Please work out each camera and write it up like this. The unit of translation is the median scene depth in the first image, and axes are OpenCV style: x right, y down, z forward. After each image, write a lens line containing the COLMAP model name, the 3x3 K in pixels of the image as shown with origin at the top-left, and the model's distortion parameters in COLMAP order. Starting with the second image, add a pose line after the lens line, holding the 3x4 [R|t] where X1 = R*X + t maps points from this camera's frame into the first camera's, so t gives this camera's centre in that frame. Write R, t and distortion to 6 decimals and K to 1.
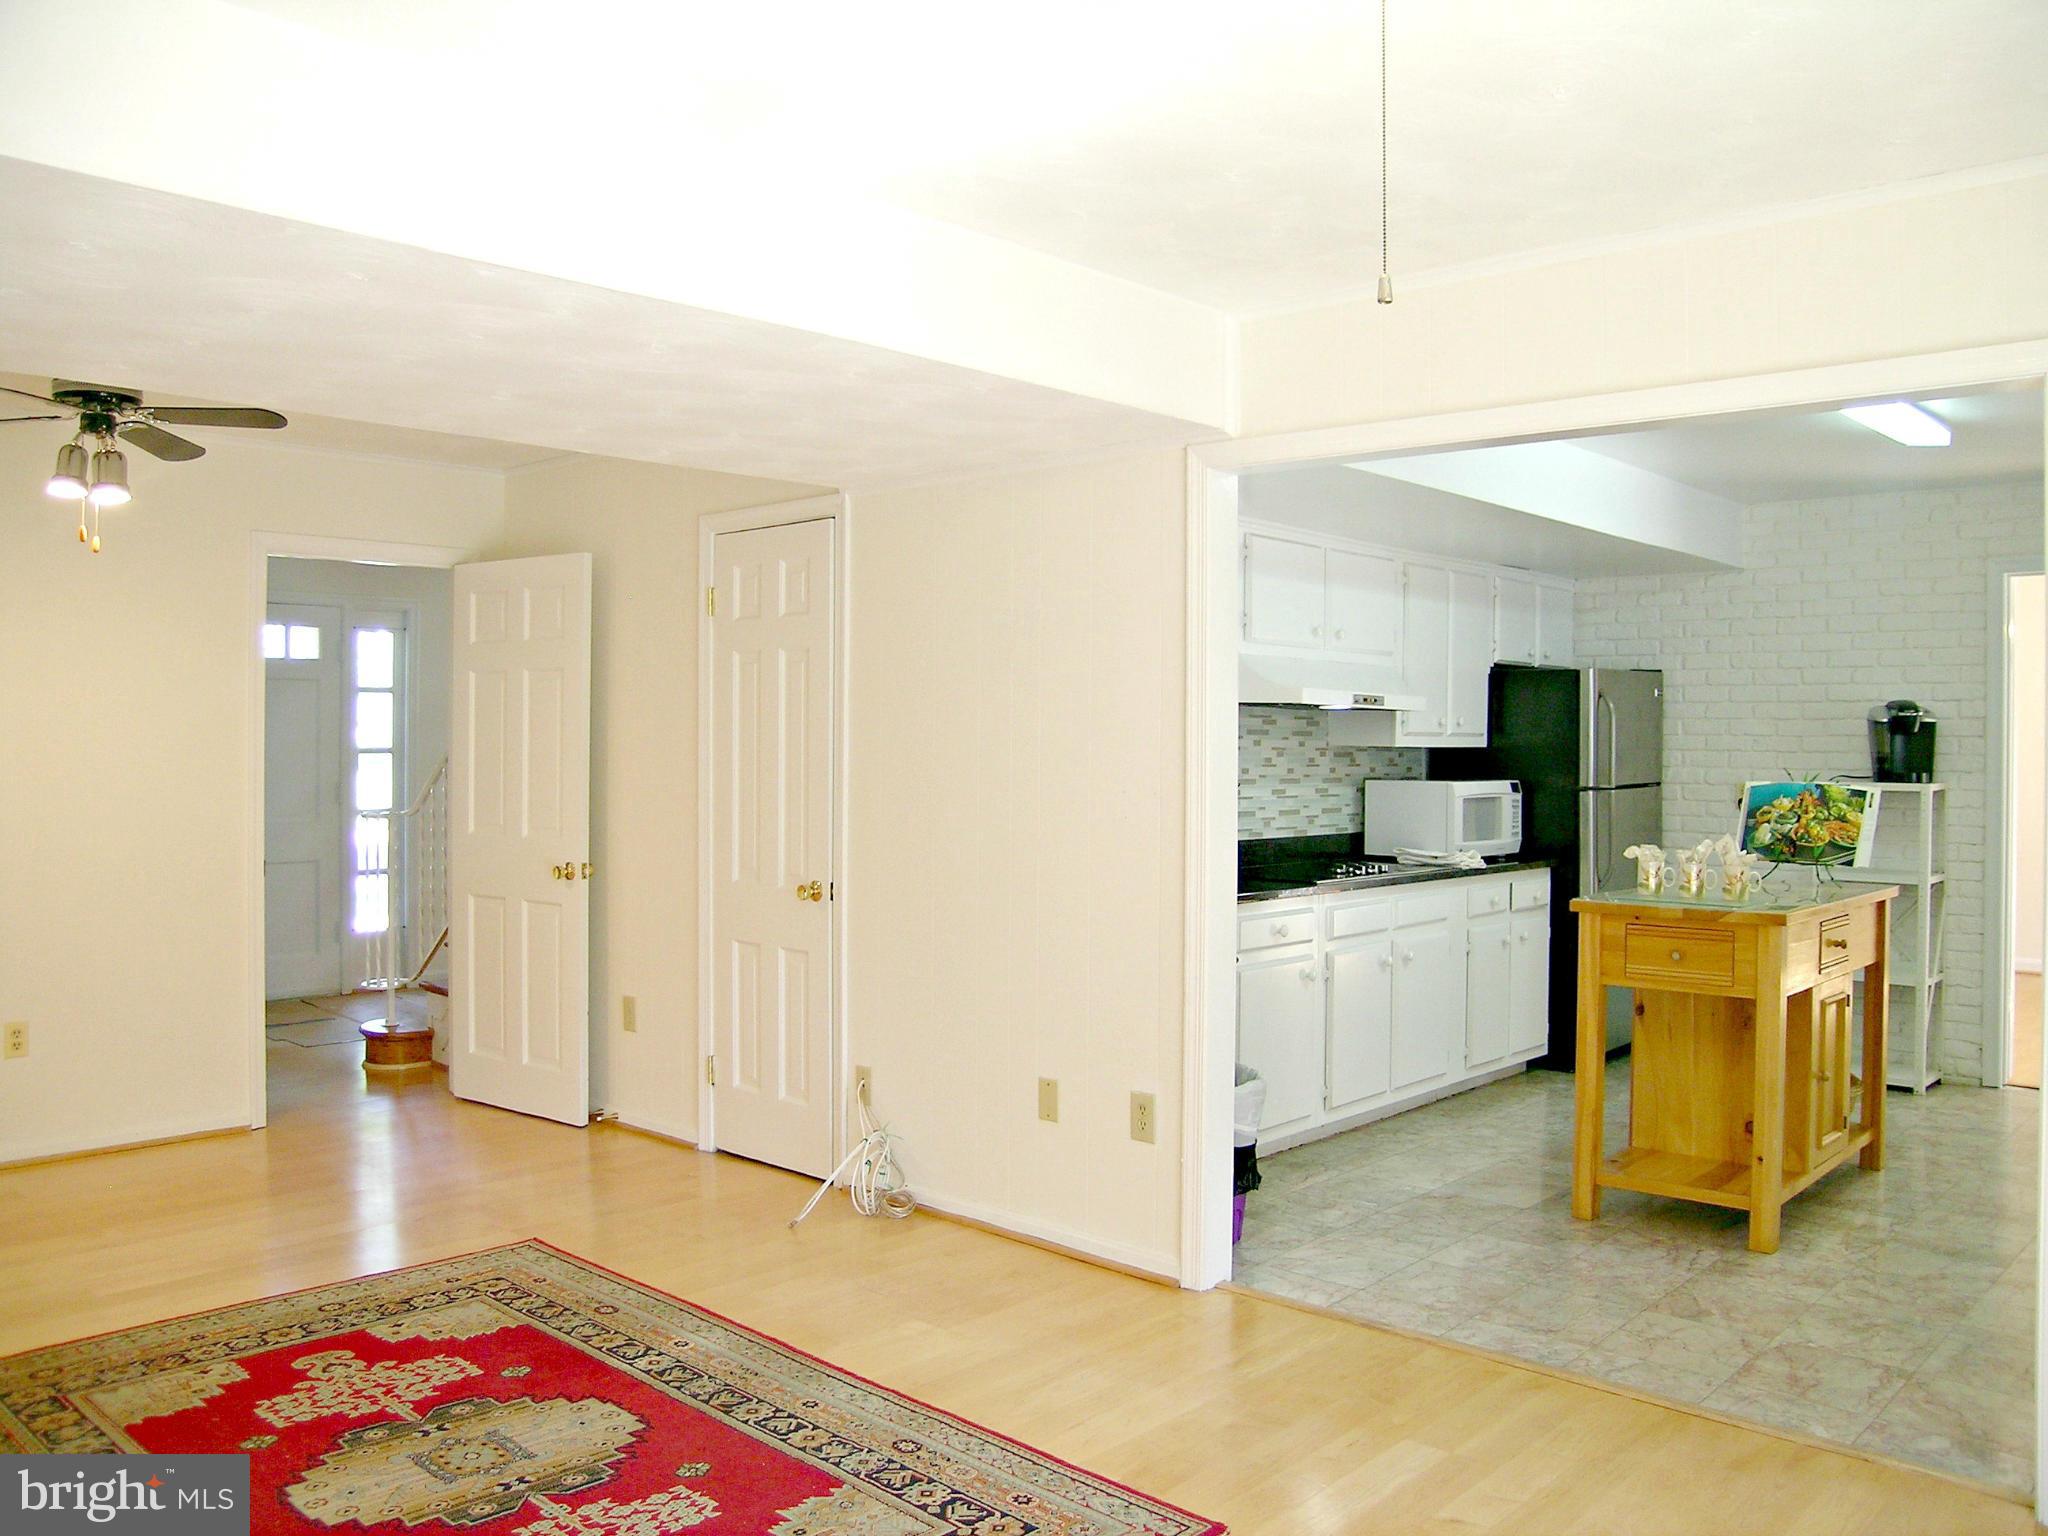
lens RADIAL K [[1656.6, 0, 1035.3], [0, 1656.6, 721.4], [0, 0, 1]] dist [-0.156074, 0.121915]
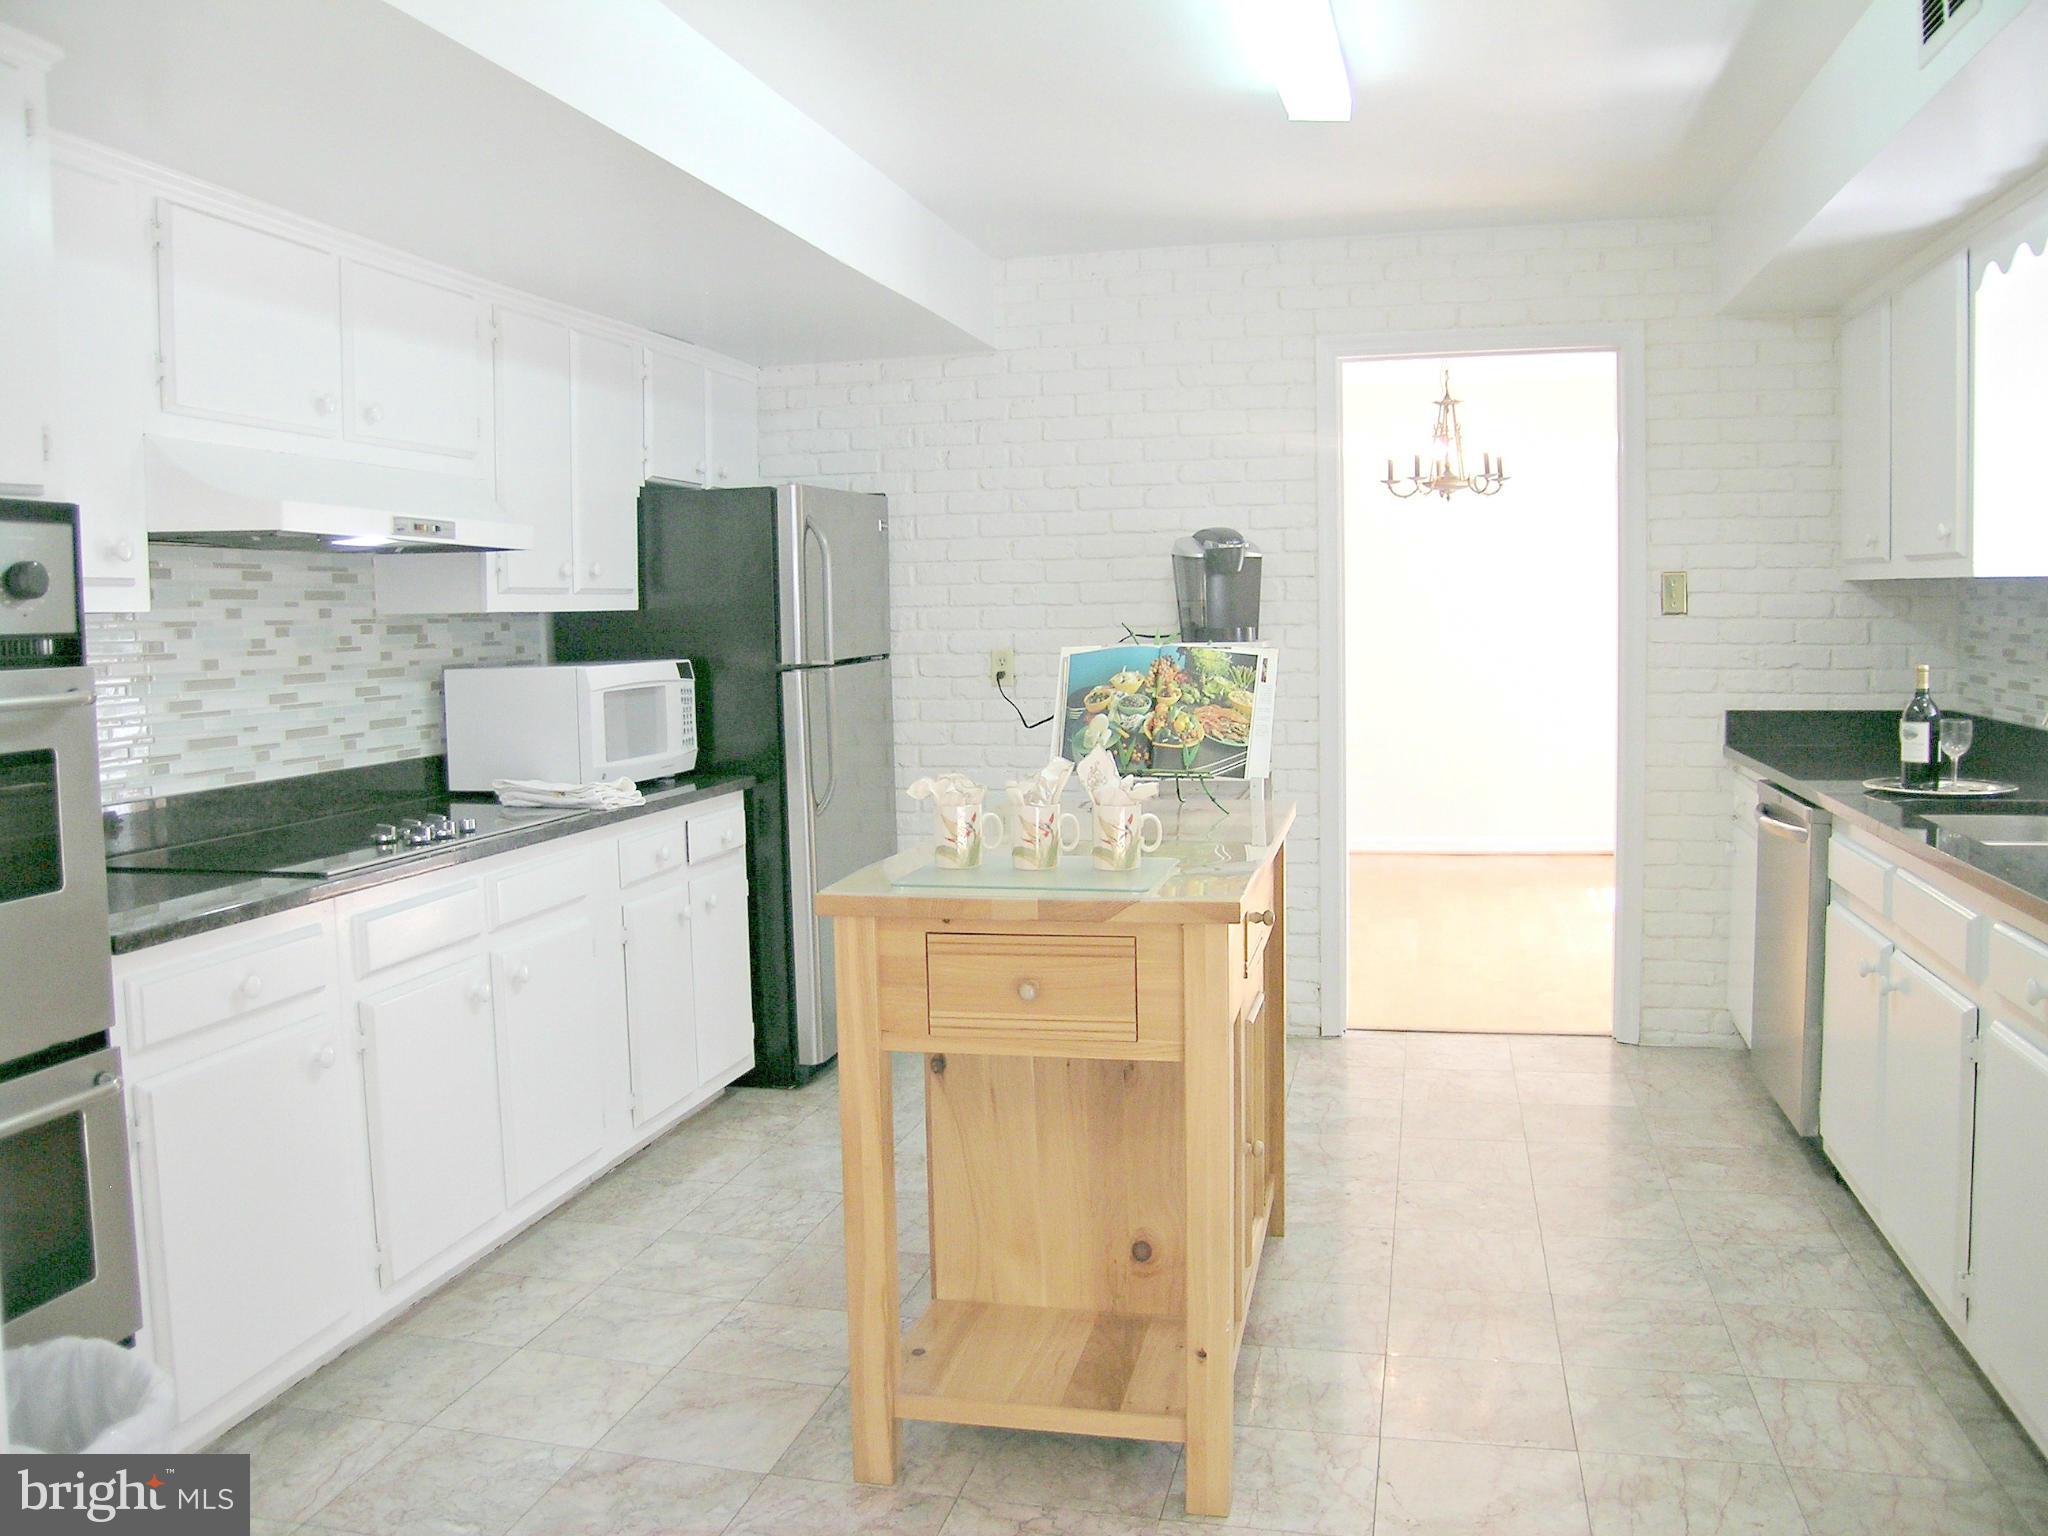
lens RADIAL K [[1656.6, 0, 1035.3], [0, 1656.6, 721.4], [0, 0, 1]] dist [-0.156074, 0.121915]
pose [[0.874873, -0.059931, 0.480630, 0.106344], [0.024325, 0.996500, 0.079977, 0.012411], [-0.483740, -0.058278, 0.873269, 0.383212]]
